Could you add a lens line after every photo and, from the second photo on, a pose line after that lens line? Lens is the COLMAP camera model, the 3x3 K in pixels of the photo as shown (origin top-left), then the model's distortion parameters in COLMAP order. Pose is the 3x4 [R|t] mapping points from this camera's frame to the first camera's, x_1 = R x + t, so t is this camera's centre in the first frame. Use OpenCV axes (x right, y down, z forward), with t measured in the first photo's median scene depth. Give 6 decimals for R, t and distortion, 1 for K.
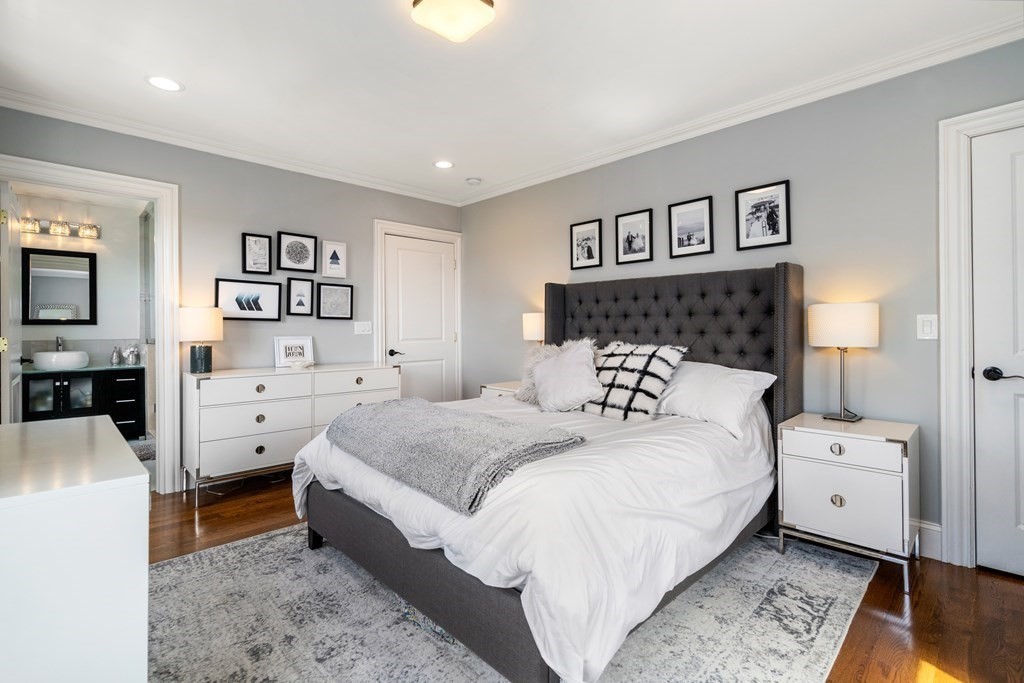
lens RADIAL K [[467.8, 0, 514.2], [0, 467.8, 326.0], [0, 0, 1]] dist [-0.001588, 0.001829]
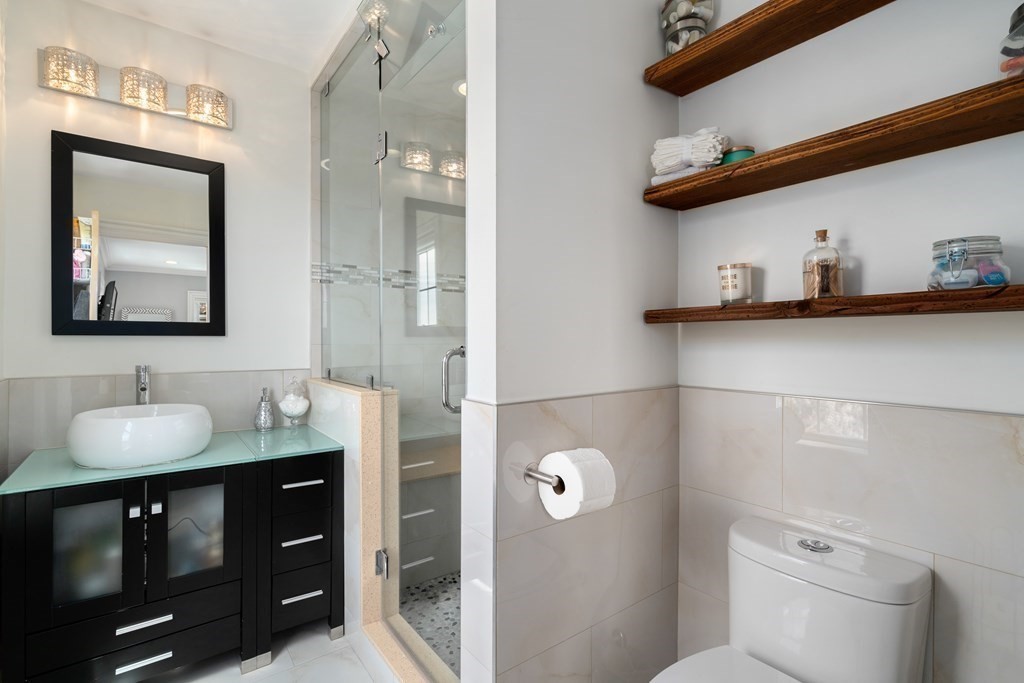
lens RADIAL K [[467.8, 0, 512.4], [0, 467.8, 340.5], [0, 0, 1]] dist [-0.001588, 0.001829]
pose [[0.993277, 0.006226, -0.115595, -0.624340], [-0.005838, 0.999976, 0.003694, -0.001369], [0.115616, -0.002994, 0.993290, 0.652138]]
